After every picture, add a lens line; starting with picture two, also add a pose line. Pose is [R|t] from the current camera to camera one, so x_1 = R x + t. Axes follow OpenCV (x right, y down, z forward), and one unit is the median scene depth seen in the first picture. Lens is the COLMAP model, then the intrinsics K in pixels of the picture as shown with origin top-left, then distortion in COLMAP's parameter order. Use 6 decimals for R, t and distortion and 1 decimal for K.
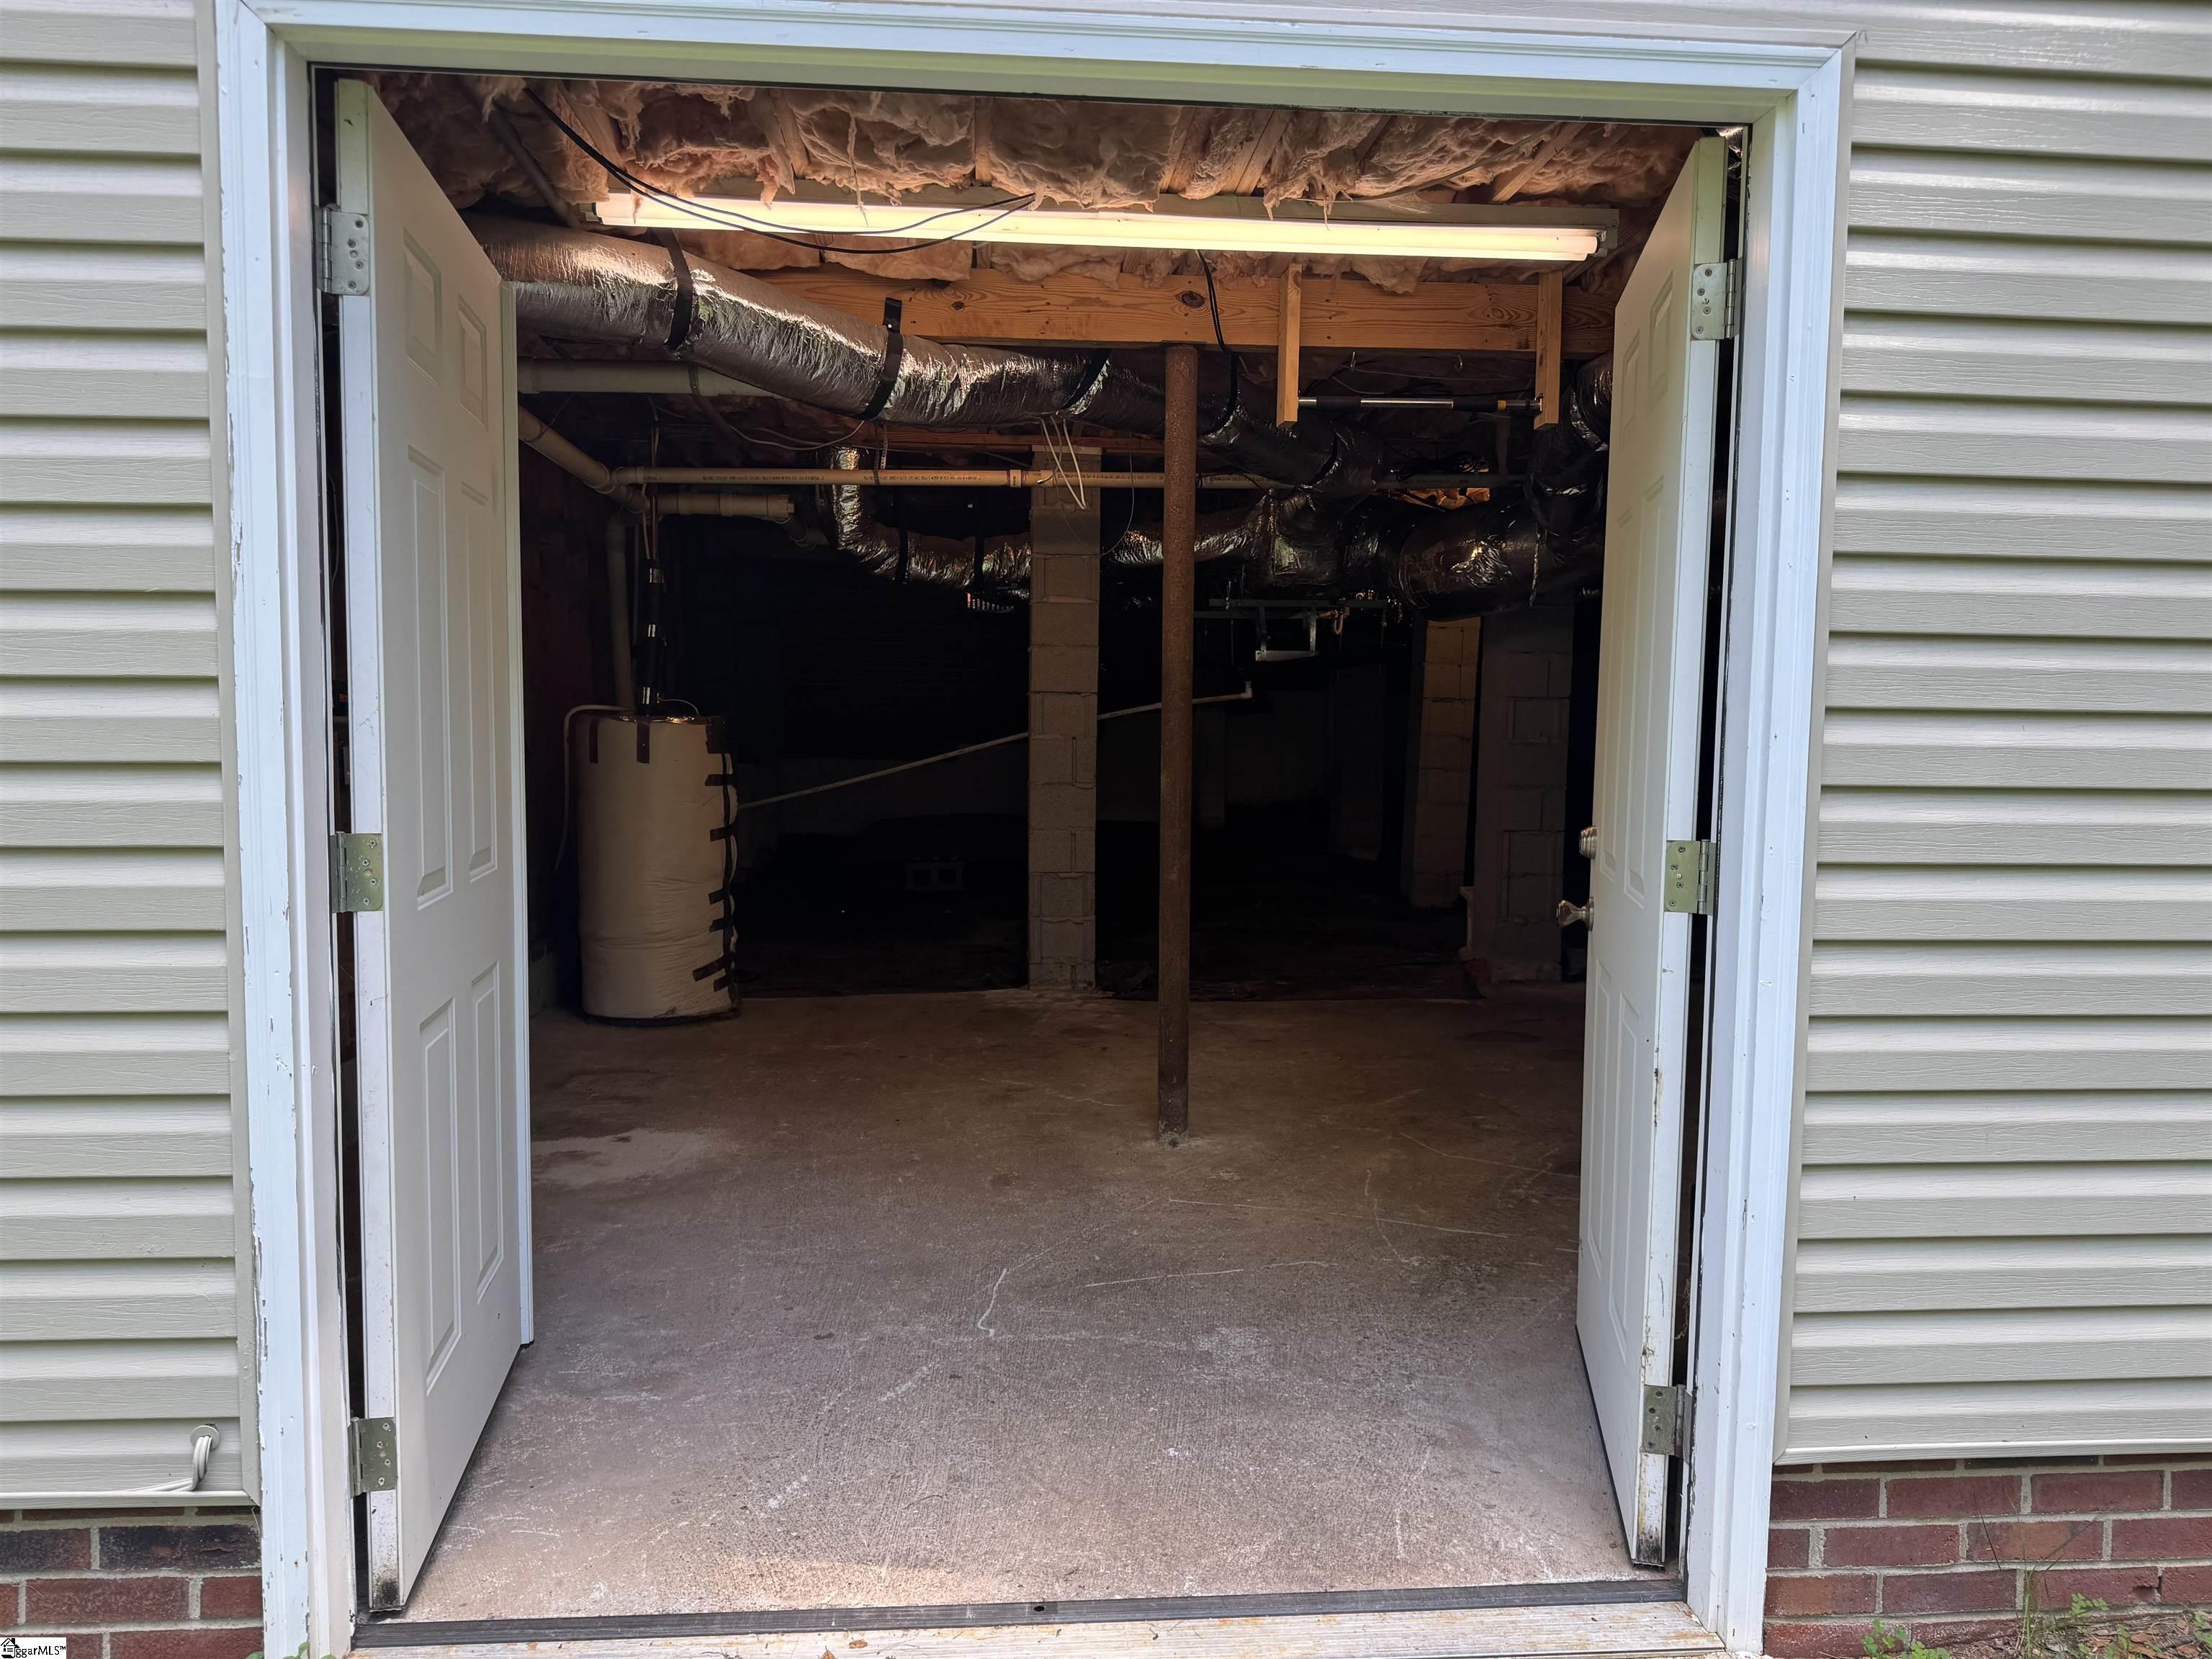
lens RADIAL K [[1540.1, 0, 1106.0], [0, 1540.1, 829.5], [0, 0, 1]] dist [0.121905, -0.148106]
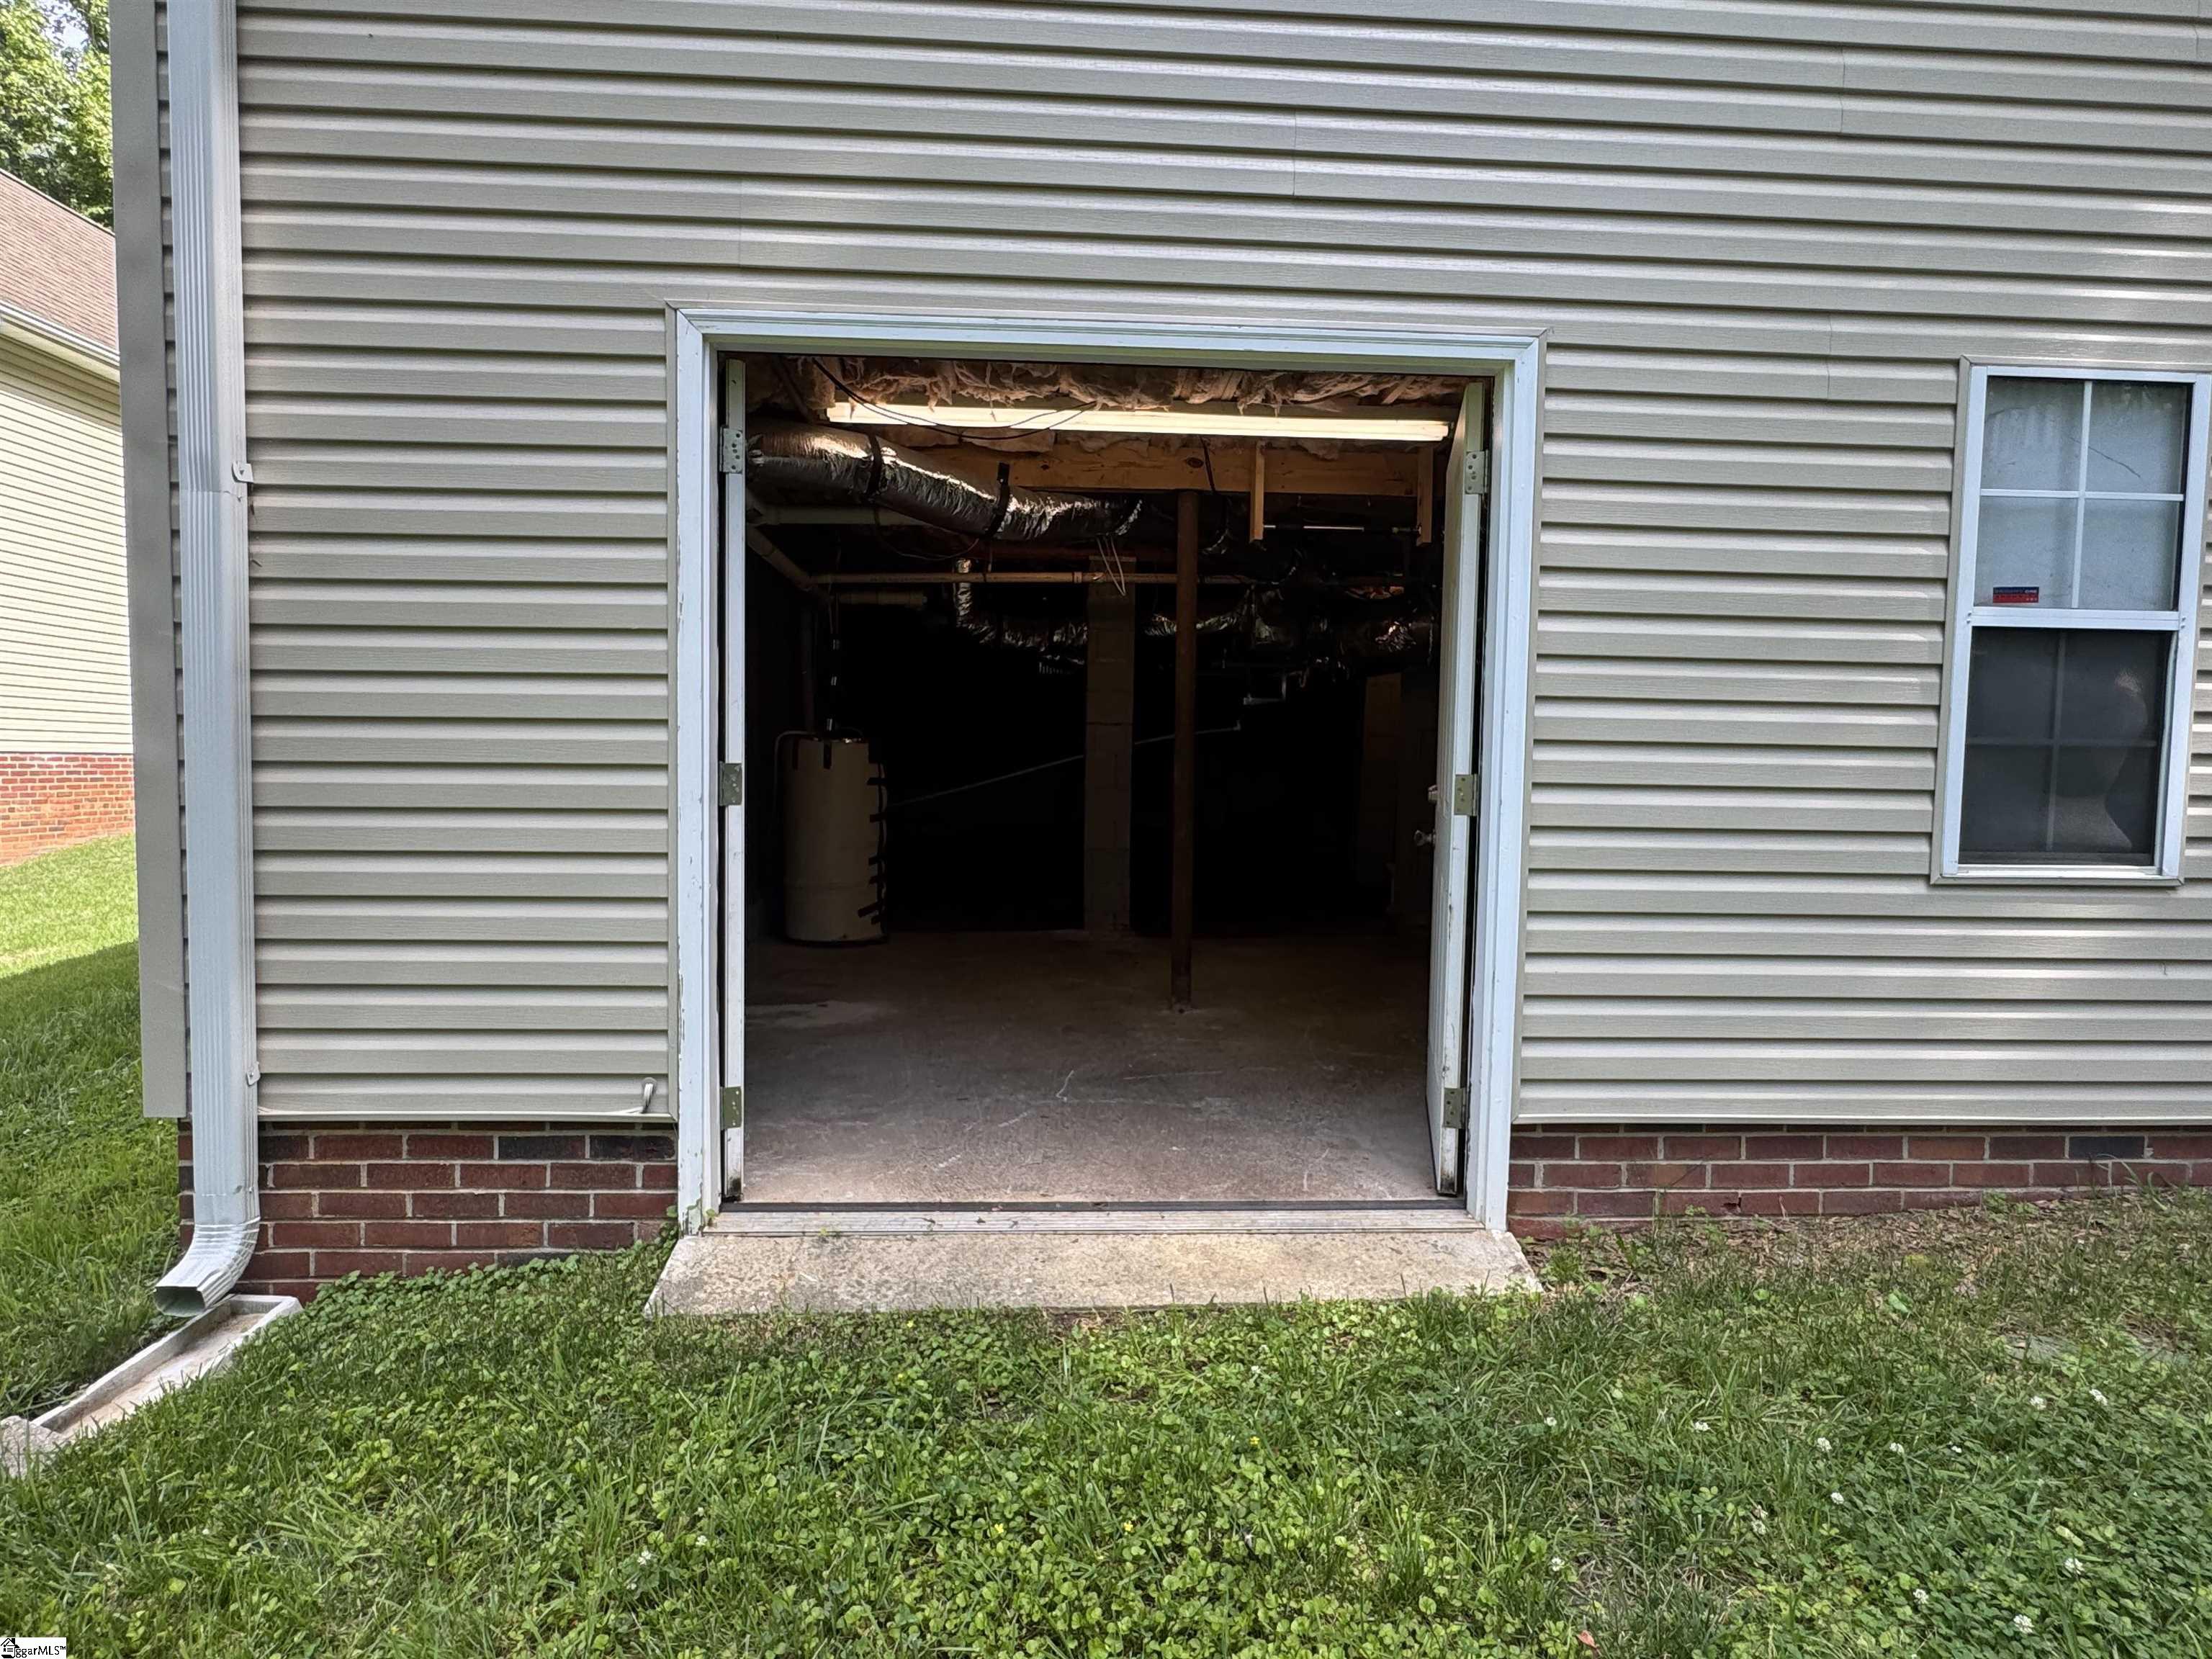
lens RADIAL K [[1204.6, 0, 1106.0], [0, 1204.6, 829.5], [0, 0, 1]] dist [0.003168, 0.000531]
pose [[0.999621, 0.005268, -0.027026, 0.001098], [-0.005906, 0.999705, -0.023573, 0.063896], [0.026894, 0.023724, 0.999357, -0.226291]]
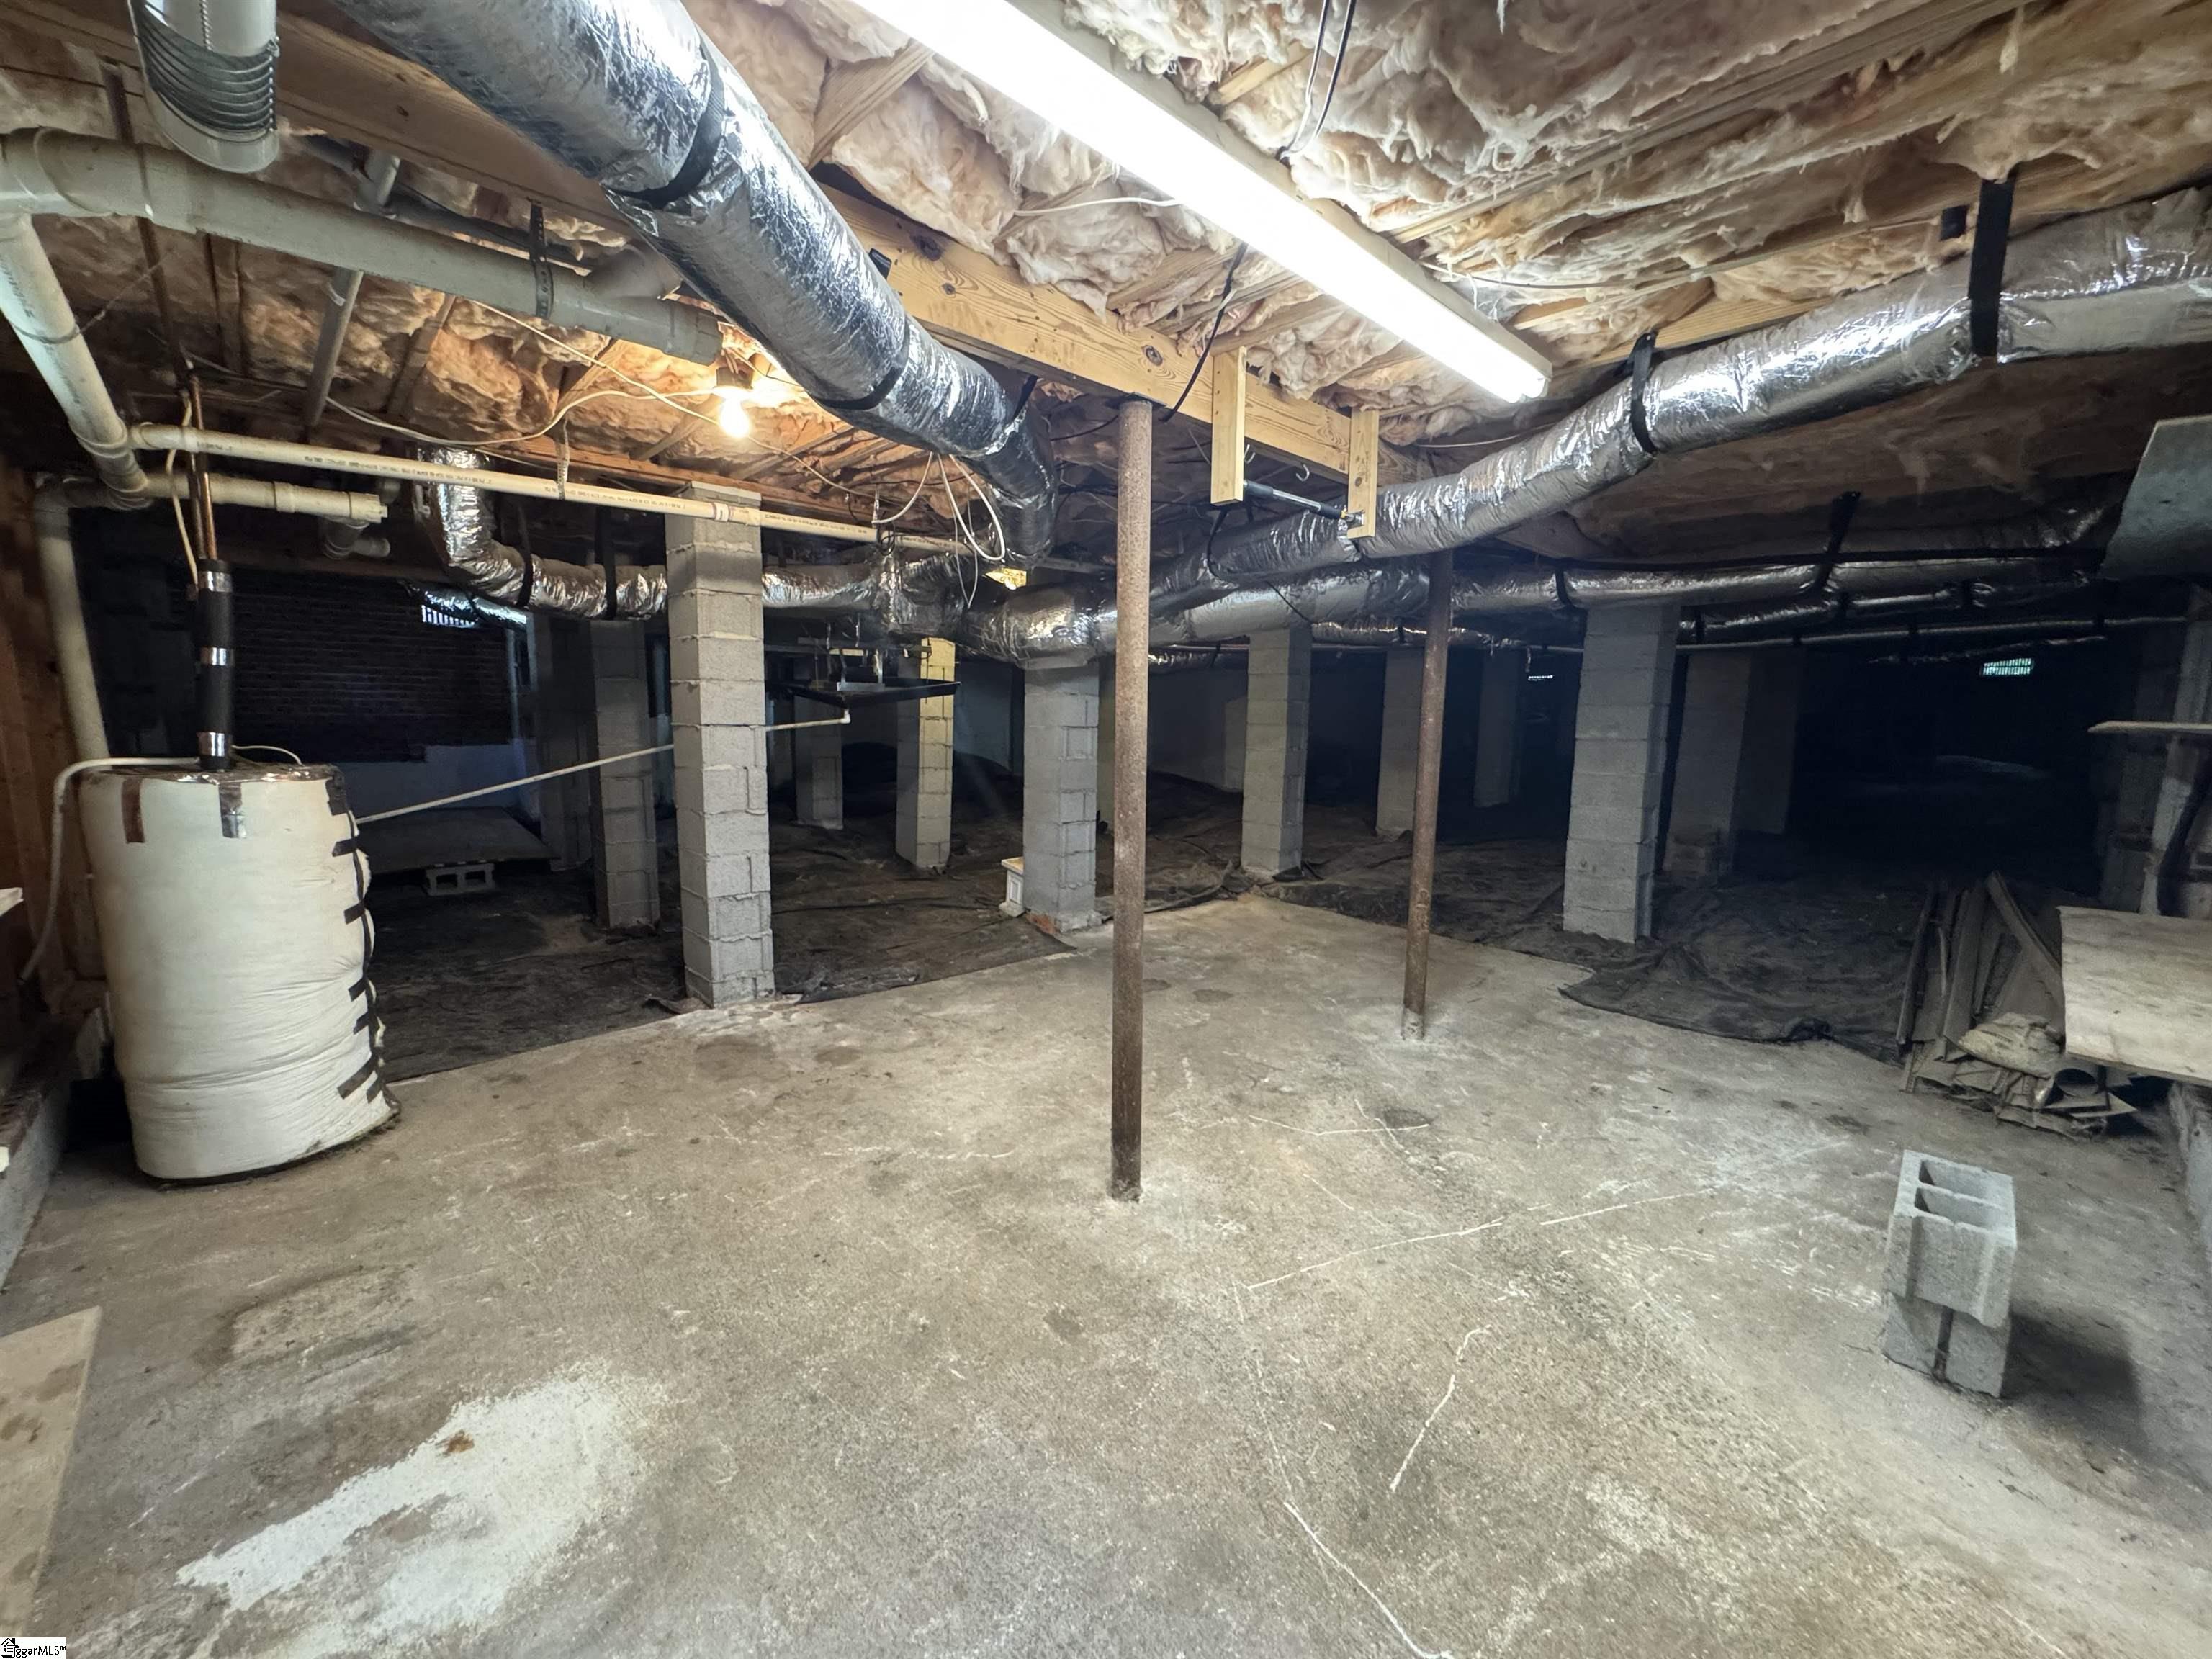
lens RADIAL K [[886.1, 0, 1106.0], [0, 886.1, 829.5], [0, 0, 1]] dist [-0.001655, -0.000194]
pose [[0.779913, -0.080048, 0.620748, -0.368027], [0.033814, 0.995728, 0.085920, -0.108225], [-0.624974, -0.046020, 0.779288, 0.645971]]
